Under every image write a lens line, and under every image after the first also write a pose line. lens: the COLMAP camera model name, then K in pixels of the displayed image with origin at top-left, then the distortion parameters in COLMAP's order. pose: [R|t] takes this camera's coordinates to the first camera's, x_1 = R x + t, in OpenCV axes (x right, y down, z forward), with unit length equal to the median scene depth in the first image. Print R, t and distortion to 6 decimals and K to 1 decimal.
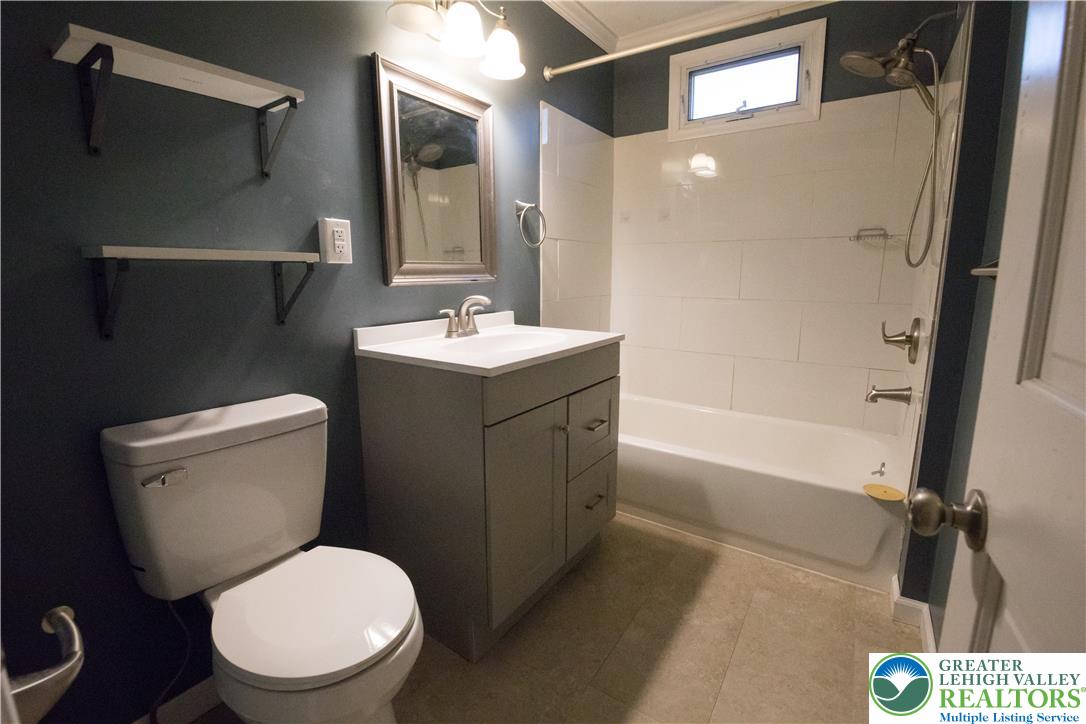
lens RADIAL K [[484.8, 0, 540.4], [0, 484.8, 359.3], [0, 0, 1]] dist [-0.008353, -0.002861]
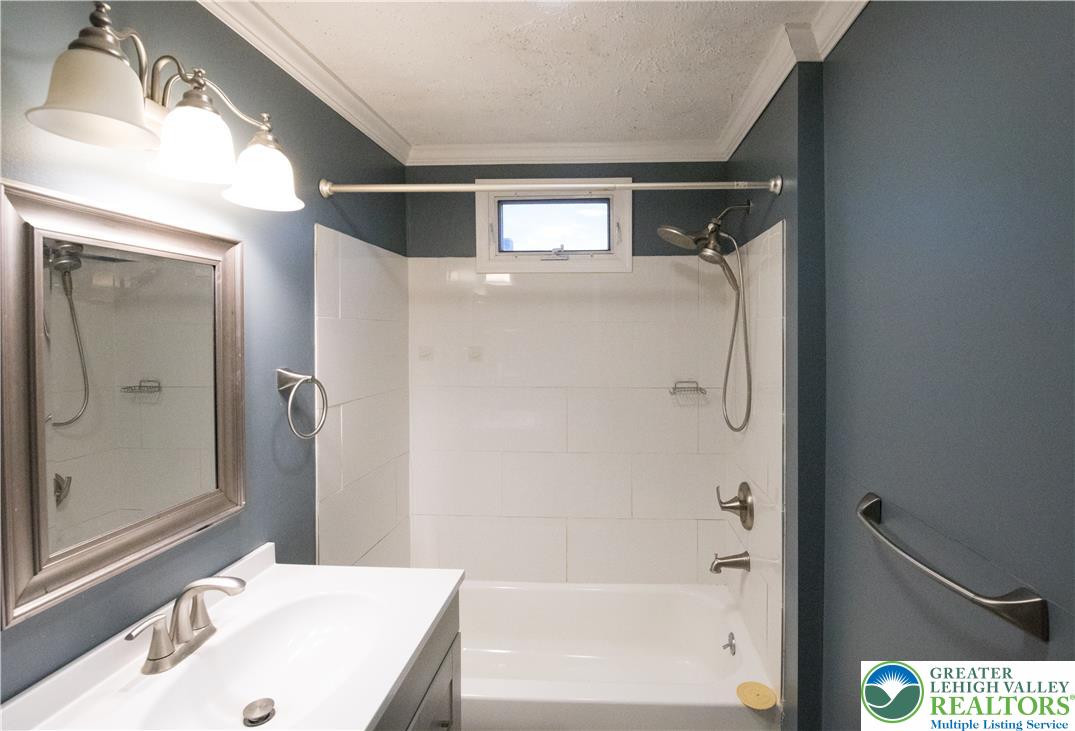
lens RADIAL K [[526.1, 0, 593.9], [0, 526.1, 338.2], [0, 0, 1]] dist [-0.011858, -0.005017]
pose [[0.847936, -0.001223, 0.530098, -0.062386], [0.091141, 0.985443, -0.143513, -0.225196], [-0.522205, 0.170004, 0.835703, 0.171527]]
